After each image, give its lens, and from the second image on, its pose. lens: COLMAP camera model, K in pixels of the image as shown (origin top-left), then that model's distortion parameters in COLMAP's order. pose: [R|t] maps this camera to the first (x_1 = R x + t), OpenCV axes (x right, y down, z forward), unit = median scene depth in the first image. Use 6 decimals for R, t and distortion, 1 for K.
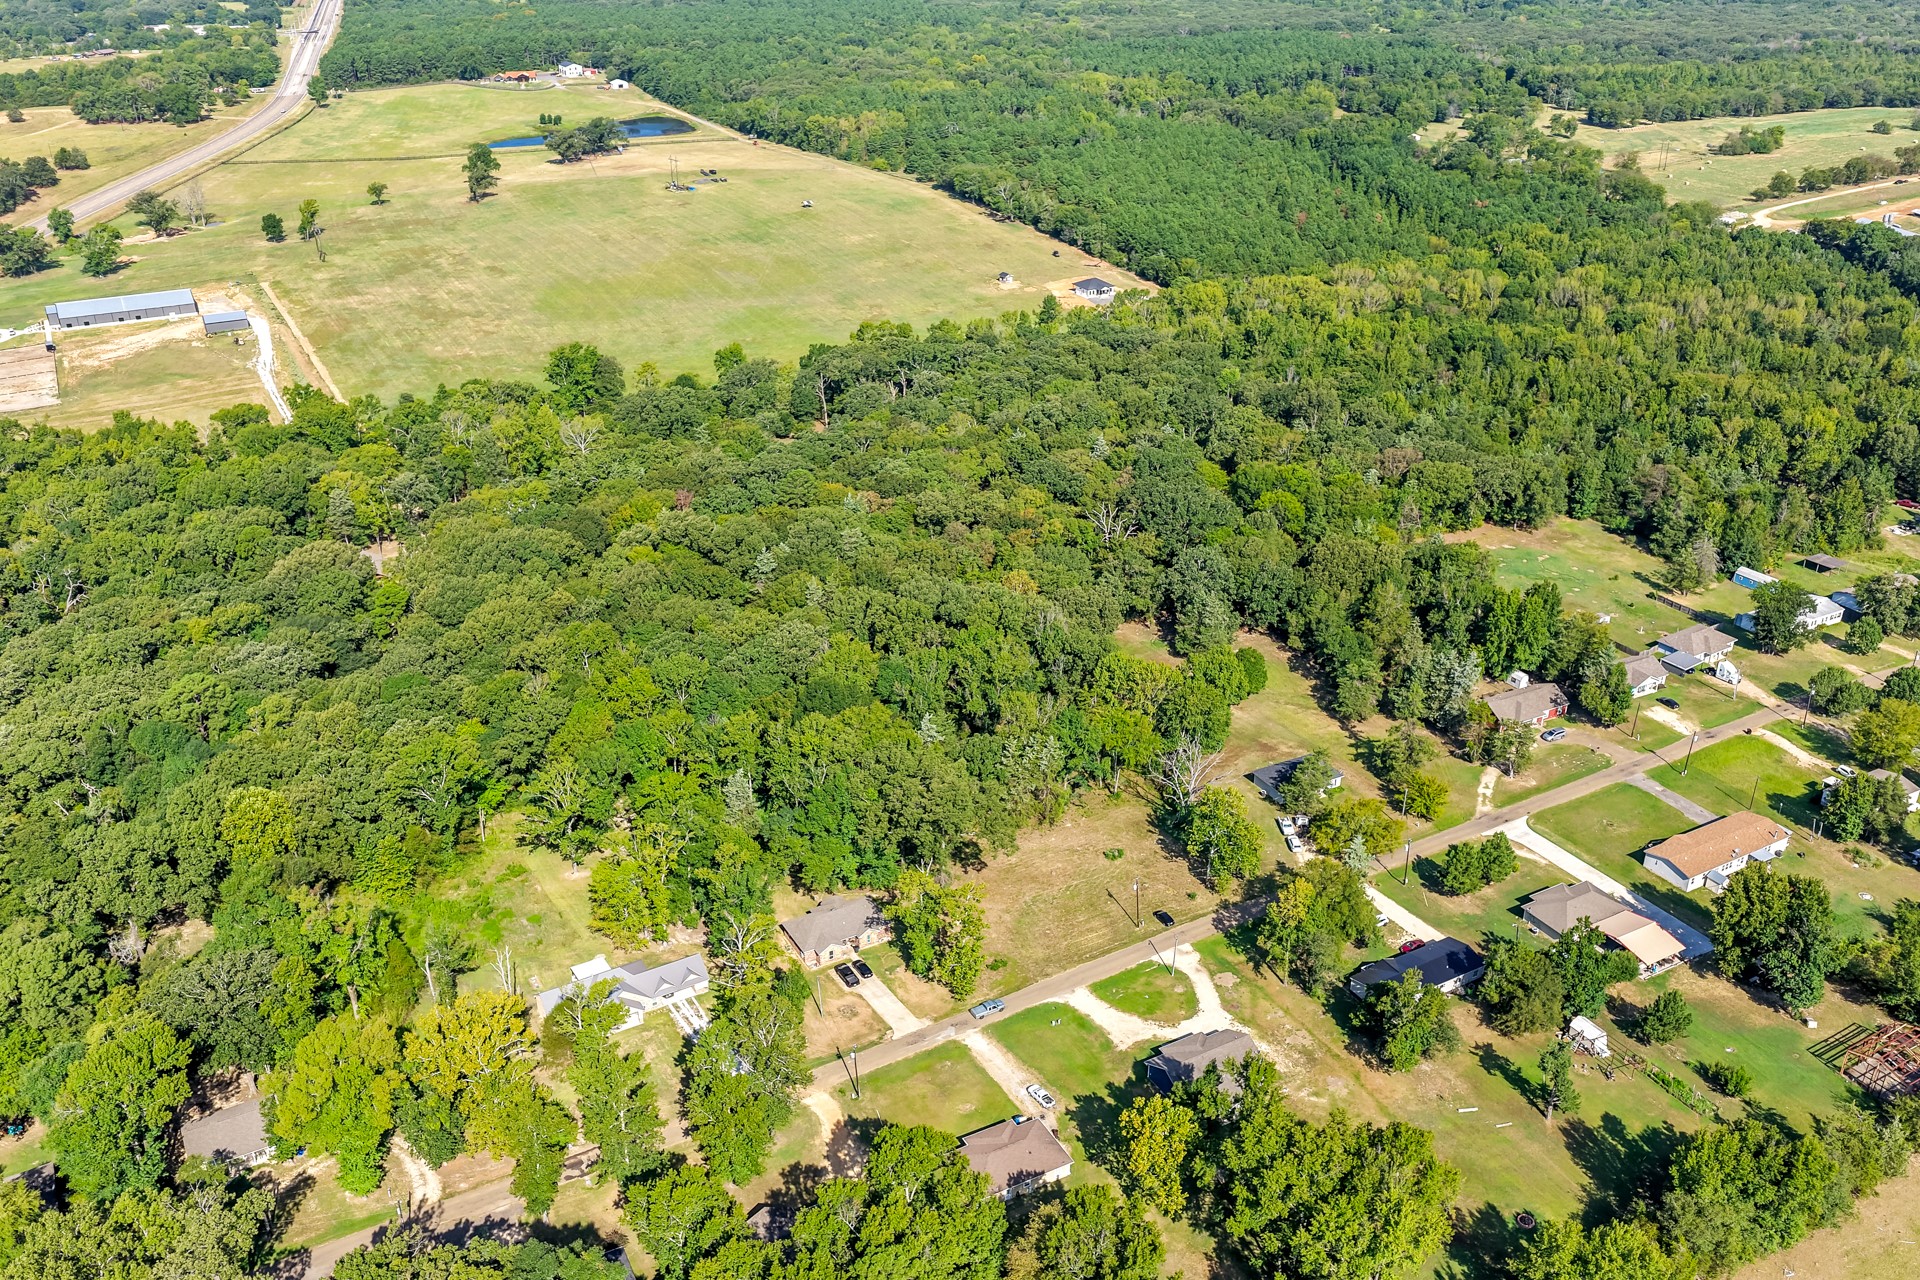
lens RADIAL K [[1628.0, 0, 964.7], [0, 1628.0, 649.7], [0, 0, 1]] dist [-0.005981, 0.004736]
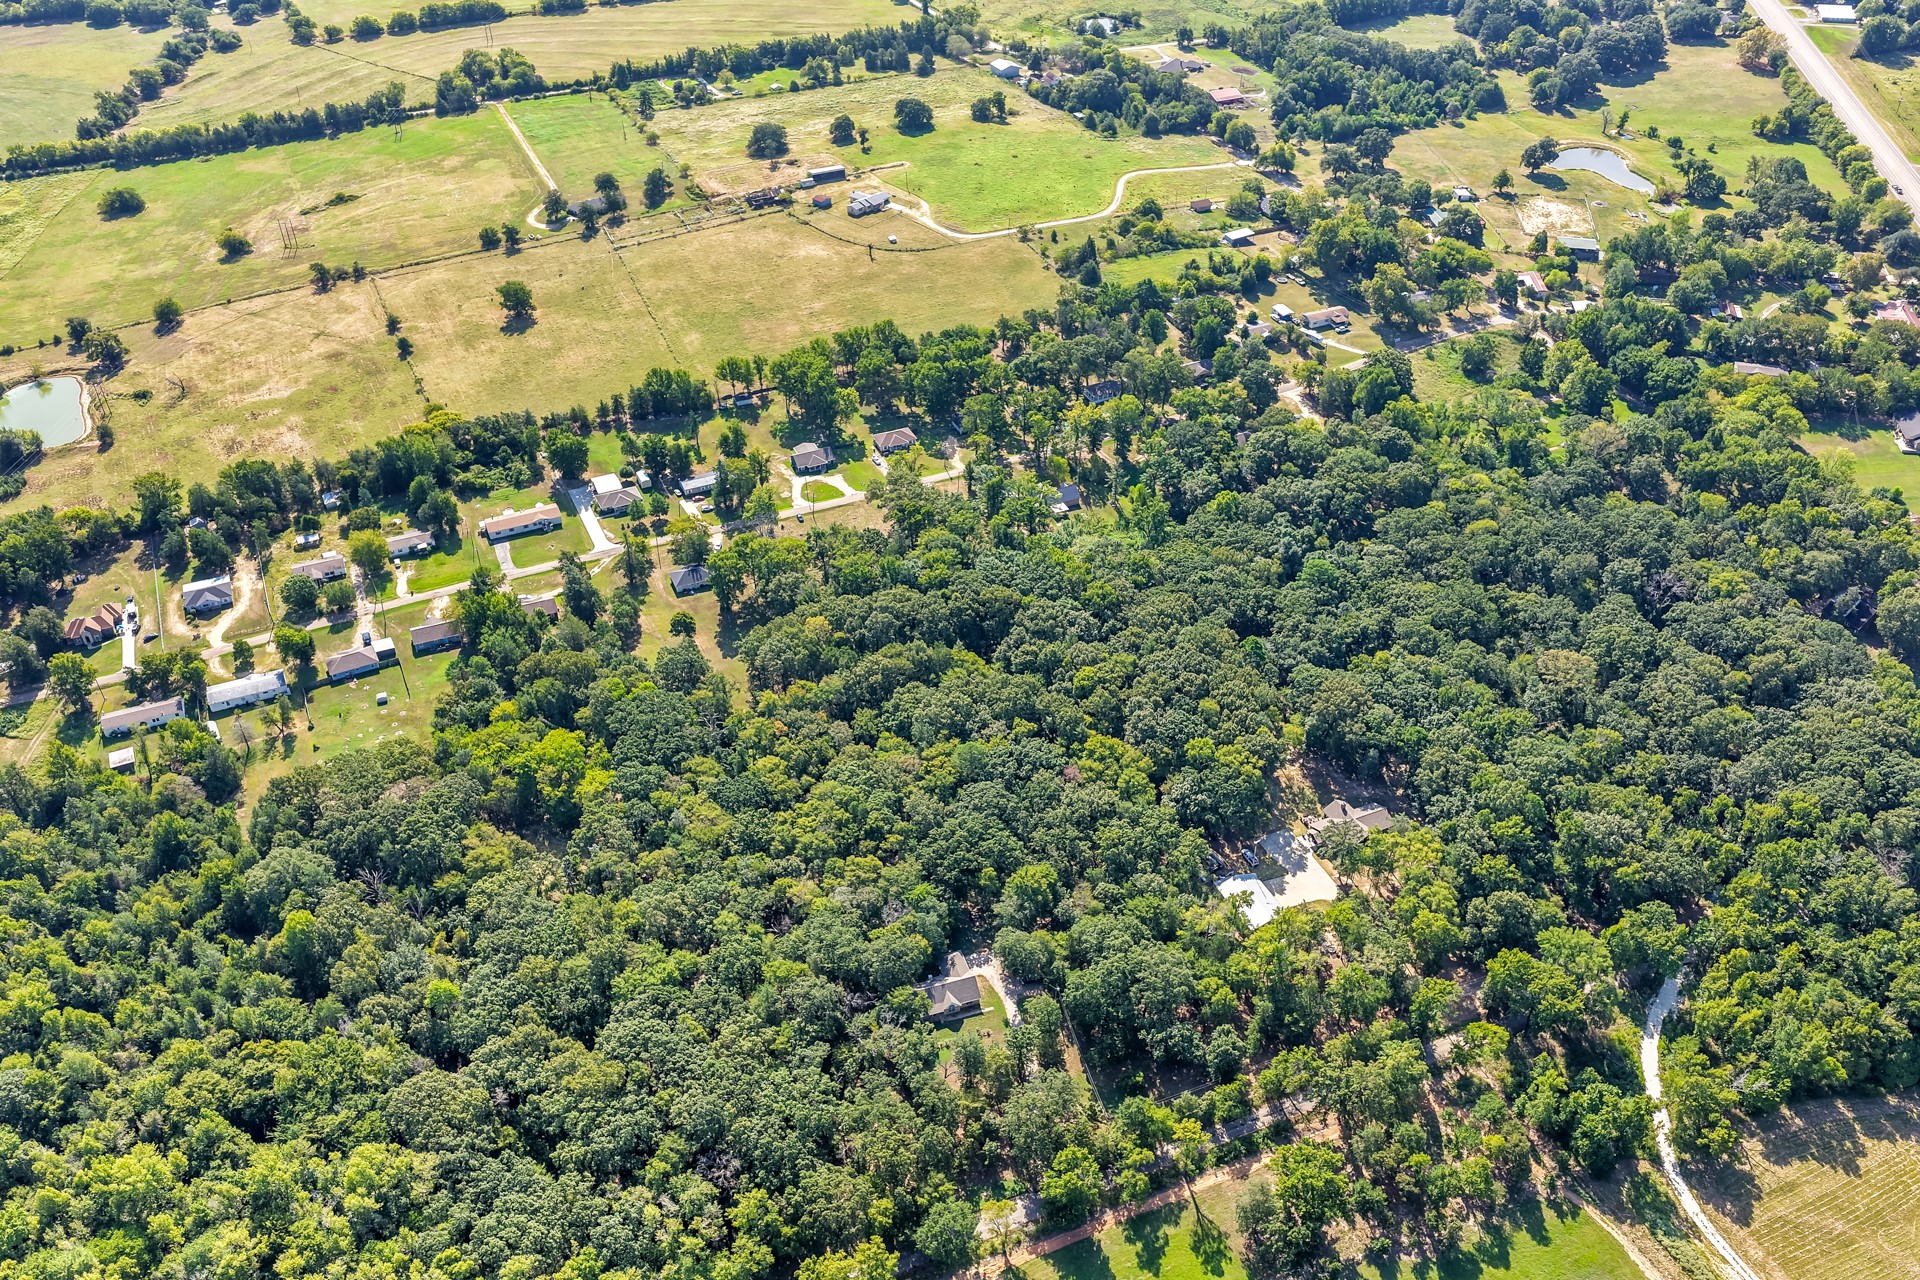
lens RADIAL K [[1628.0, 0, 964.7], [0, 1628.0, 649.7], [0, 0, 1]] dist [-0.005981, 0.004736]
pose [[-0.996131, -0.045845, 0.074970, -0.286184], [0.046474, 0.449226, 0.892209, -1.805416], [-0.074582, 0.892241, -0.445357, 2.257587]]
